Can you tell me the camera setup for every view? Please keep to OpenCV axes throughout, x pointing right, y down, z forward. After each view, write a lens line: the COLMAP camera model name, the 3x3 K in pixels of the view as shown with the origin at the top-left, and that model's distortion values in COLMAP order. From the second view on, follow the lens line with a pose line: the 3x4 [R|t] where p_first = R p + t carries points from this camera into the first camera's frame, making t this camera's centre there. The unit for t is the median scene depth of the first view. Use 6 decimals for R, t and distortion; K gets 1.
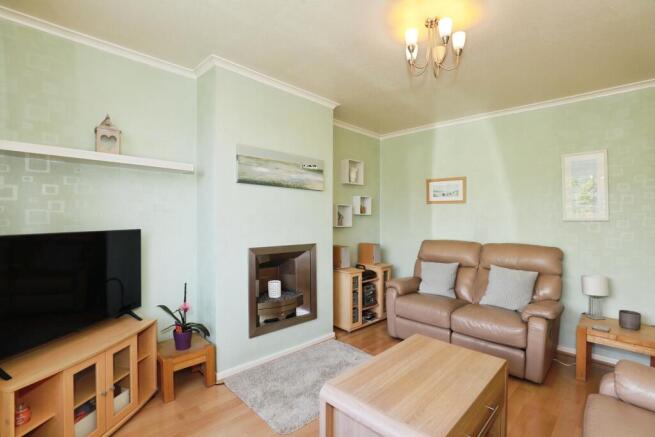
lens RADIAL K [[305.1, 0, 328.8], [0, 305.1, 217.7], [0, 0, 1]] dist [-0.017161, 0.000403]
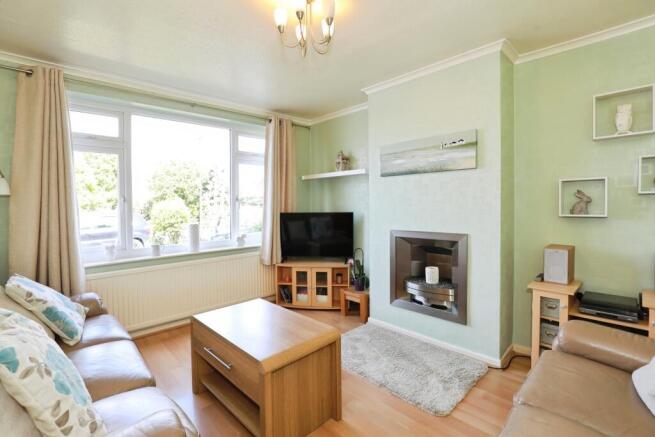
lens RADIAL K [[305.1, 0, 328.8], [0, 305.1, 217.7], [0, 0, 1]] dist [-0.017161, 0.000403]
pose [[-0.016218, 0.023584, -0.999590, 0.849463], [0.006654, 0.999702, 0.023479, 0.020286], [0.999846, -0.006270, -0.016371, 0.698736]]
